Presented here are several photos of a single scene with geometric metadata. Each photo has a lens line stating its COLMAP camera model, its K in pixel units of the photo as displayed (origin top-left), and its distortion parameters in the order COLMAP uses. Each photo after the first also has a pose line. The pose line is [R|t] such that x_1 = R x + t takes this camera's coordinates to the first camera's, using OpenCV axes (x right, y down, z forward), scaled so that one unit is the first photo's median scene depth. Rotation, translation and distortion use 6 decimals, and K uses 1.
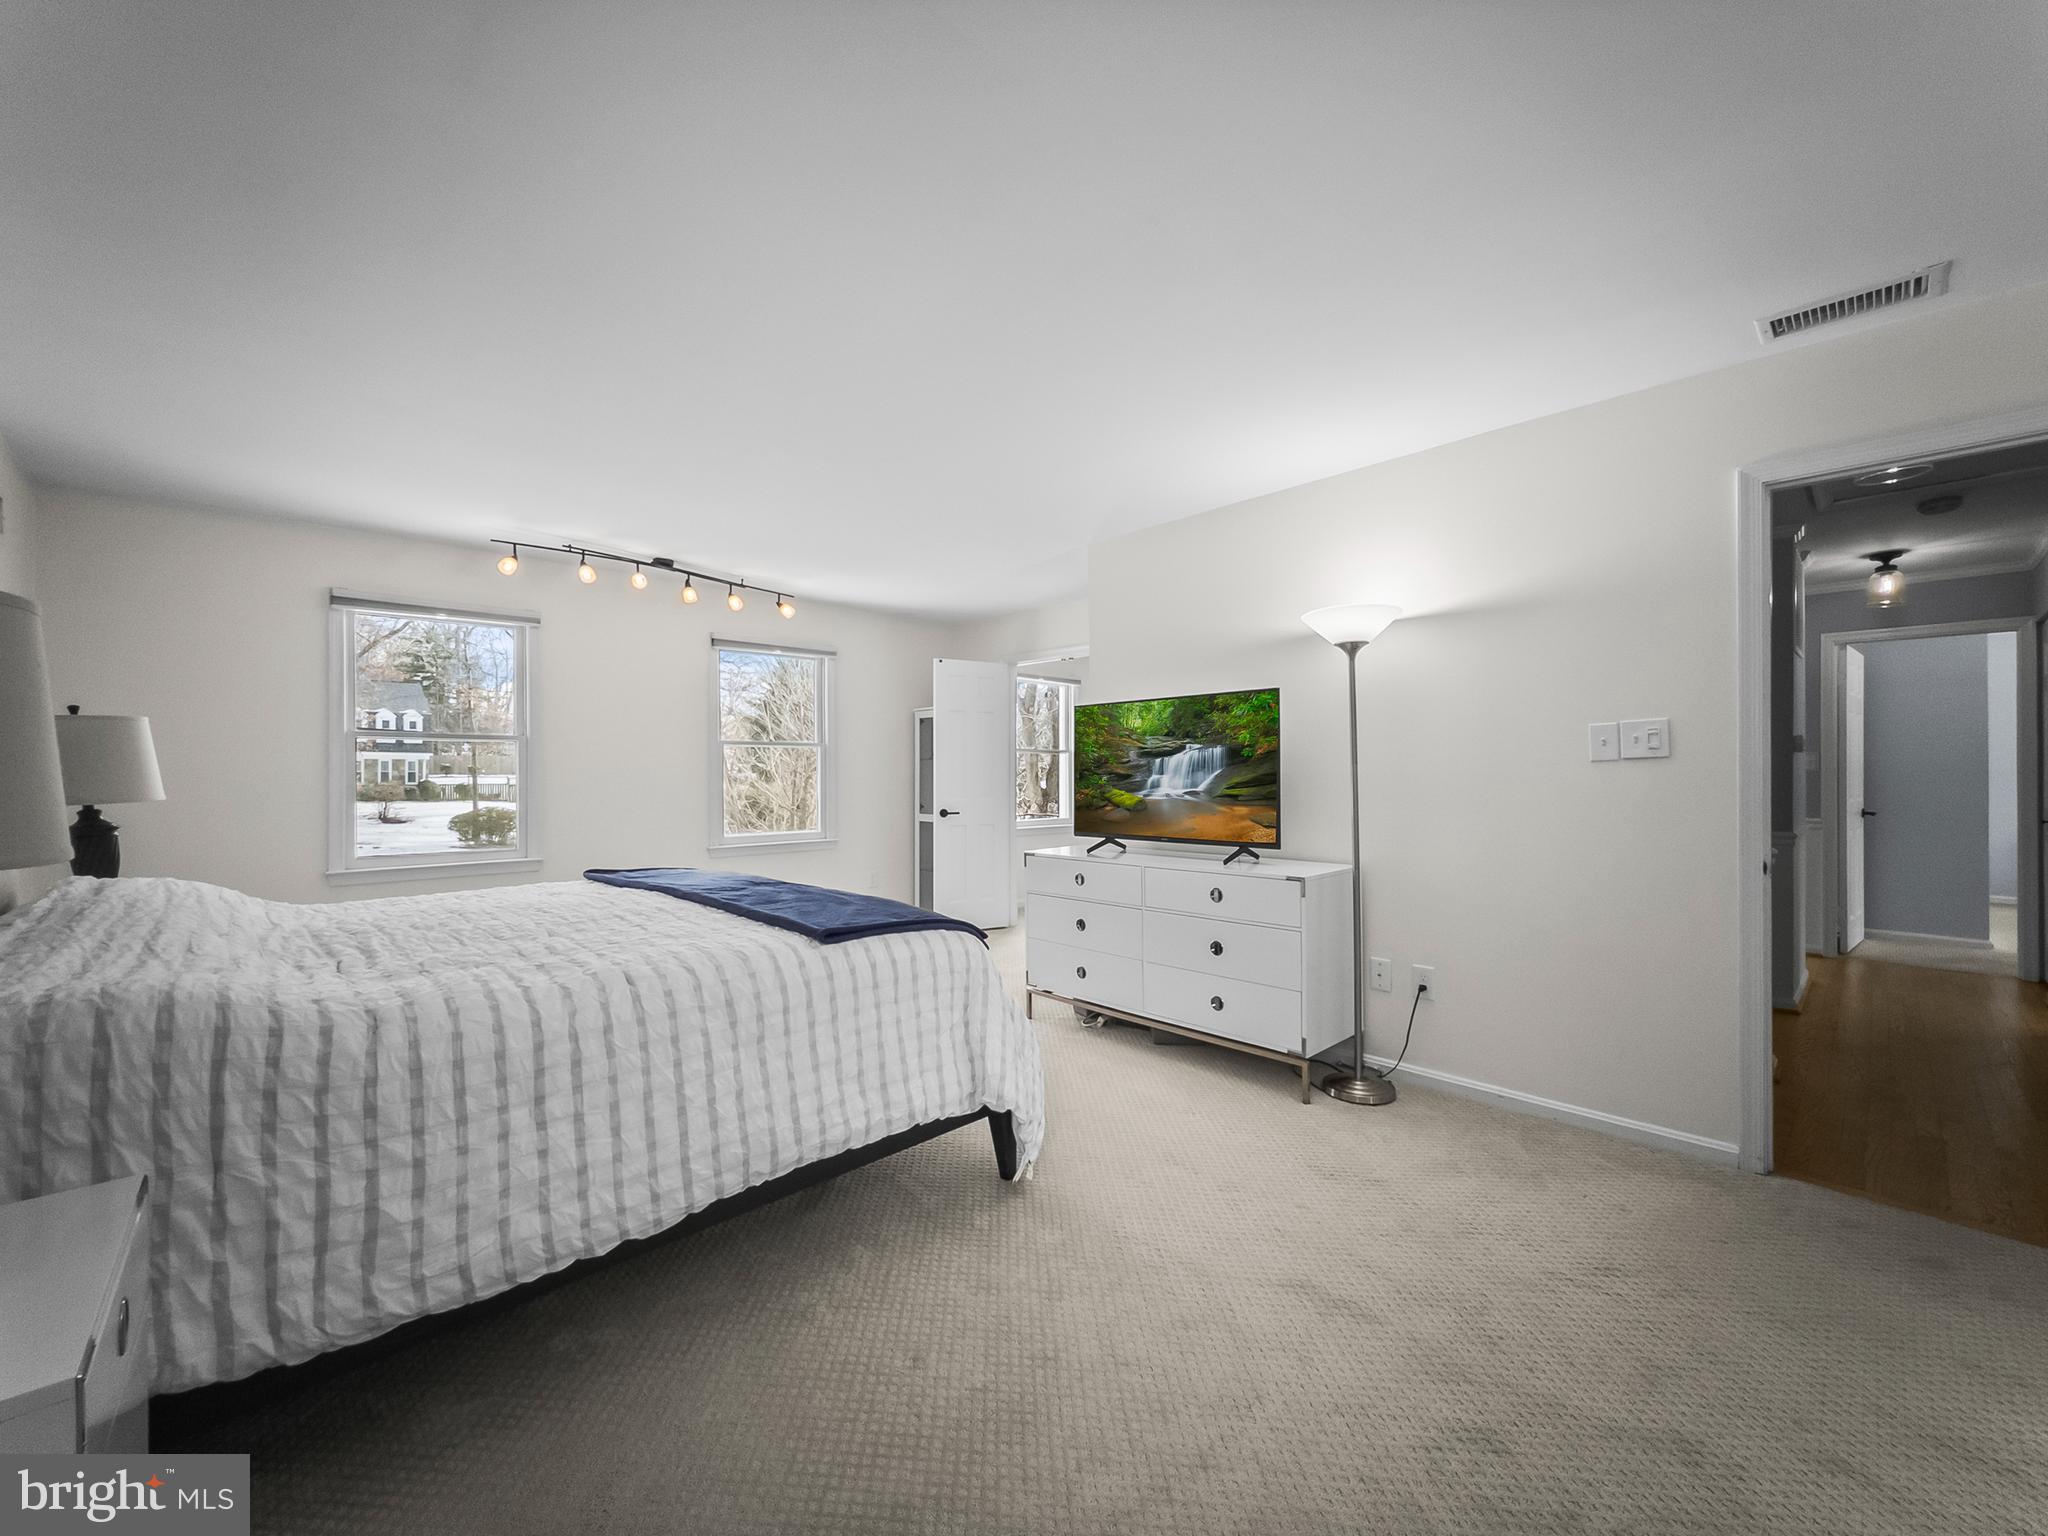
lens RADIAL K [[831.6, 0, 1027.4], [0, 831.6, 773.0], [0, 0, 1]] dist [0.006853, -0.000214]
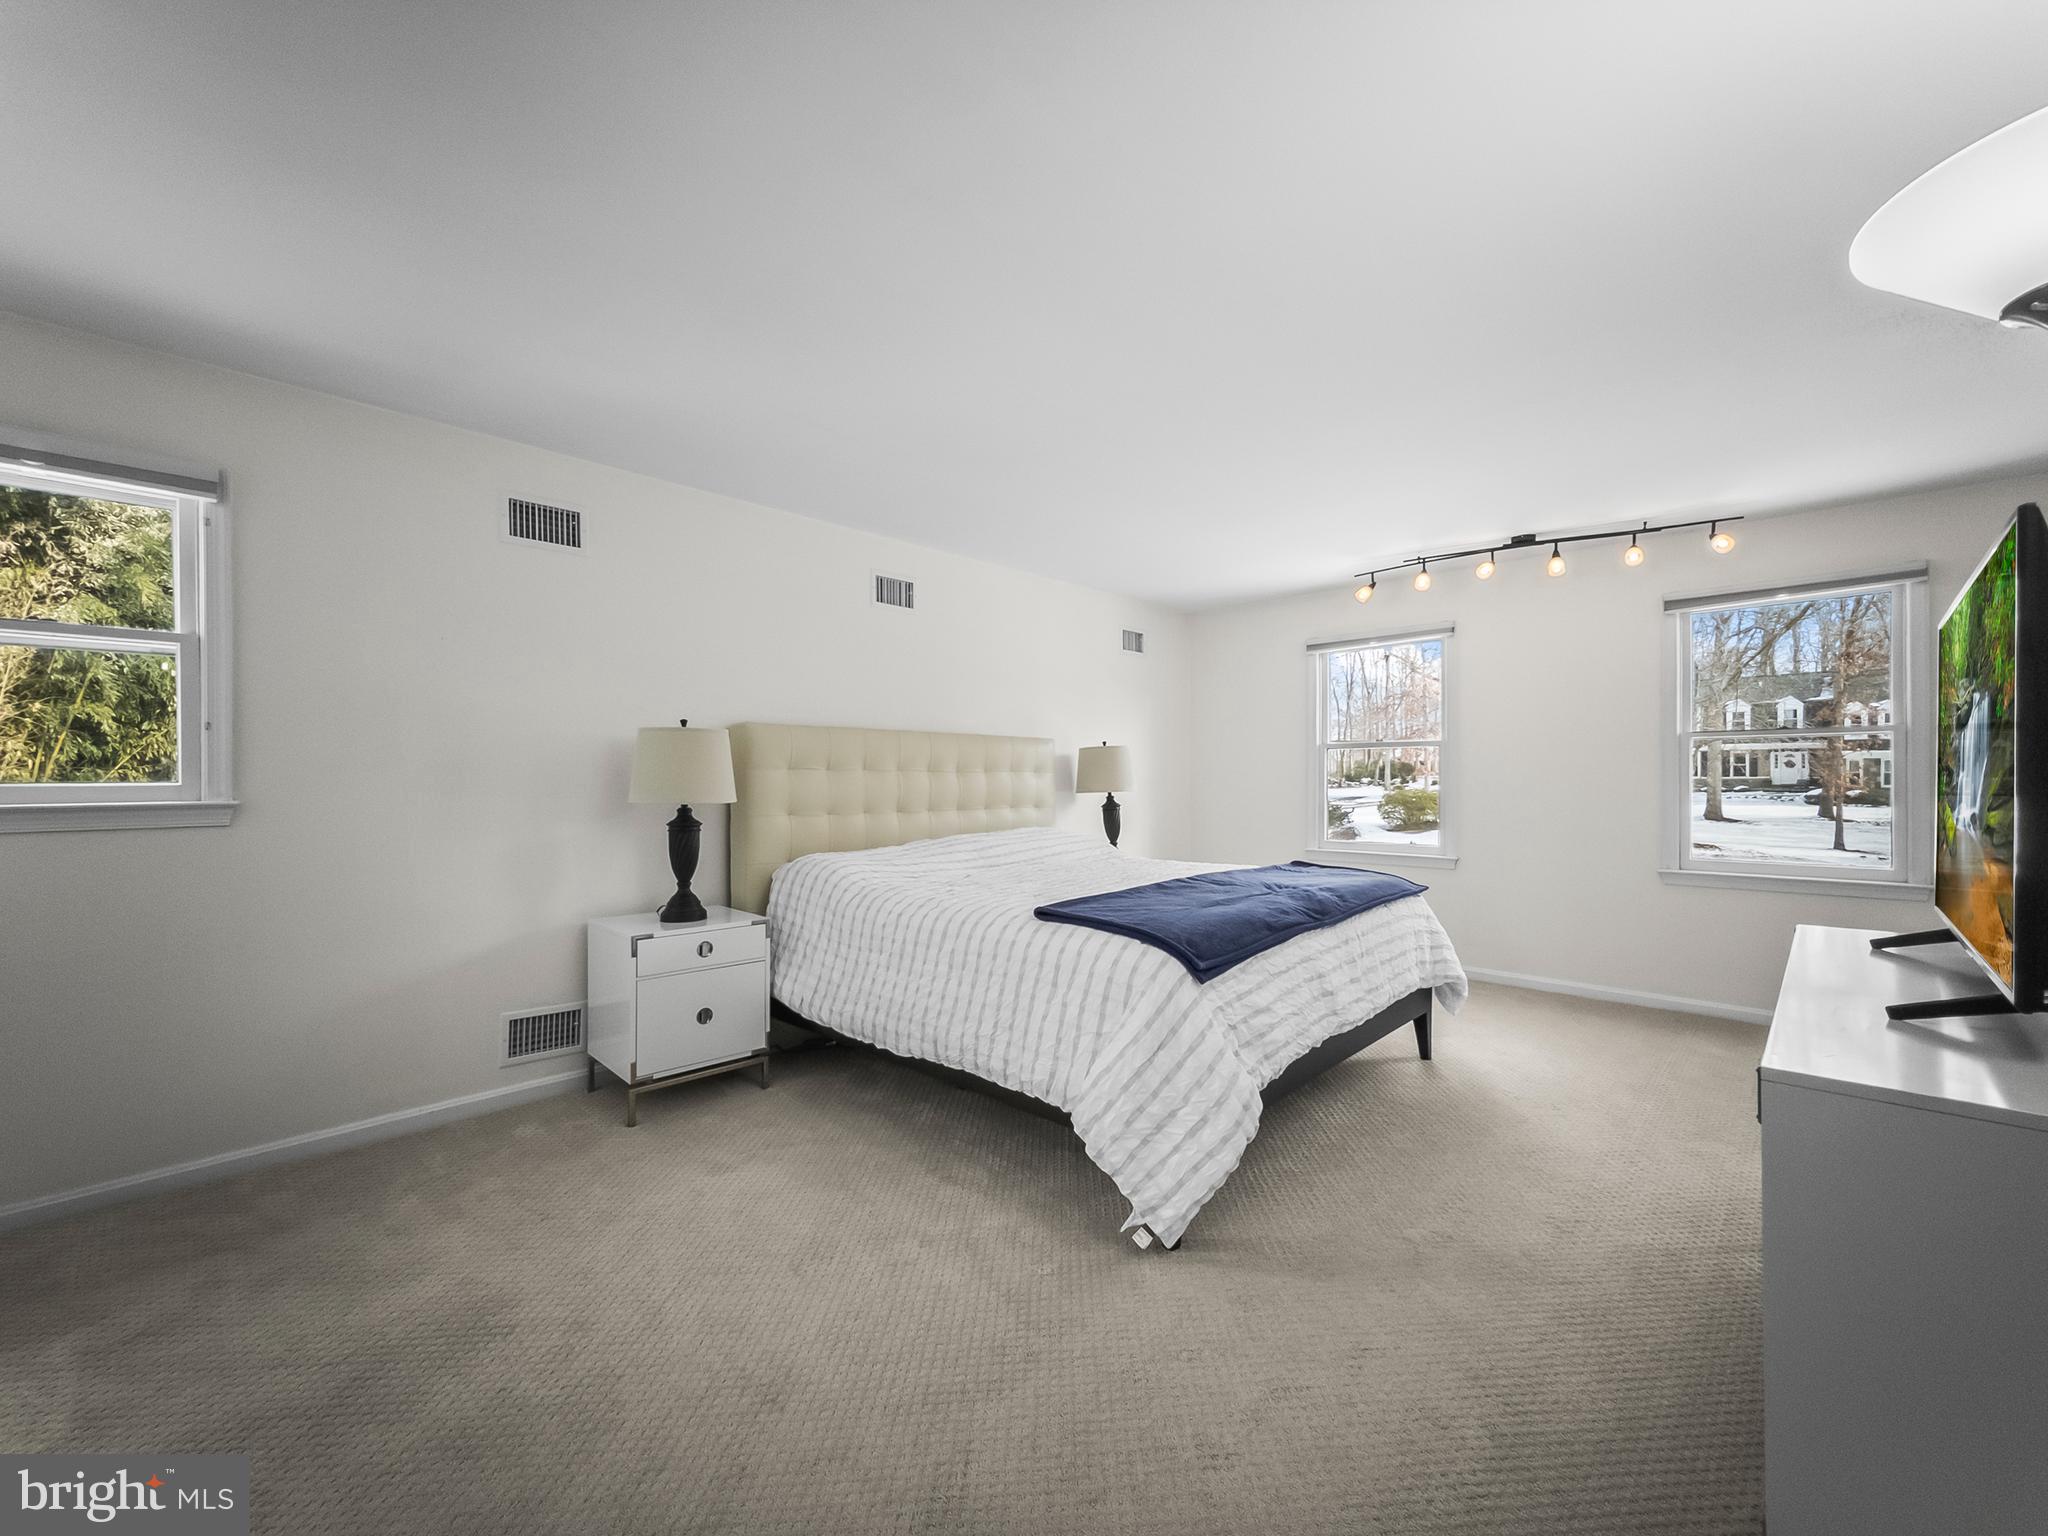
lens RADIAL K [[831.6, 0, 1029.8], [0, 831.6, 778.9], [0, 0, 1]] dist [0.006853, -0.000214]
pose [[0.052934, 0.001540, -0.998597, 0.530221], [0.003387, 0.999993, 0.001722, 0.001562], [0.998592, -0.003473, 0.052929, 0.515016]]
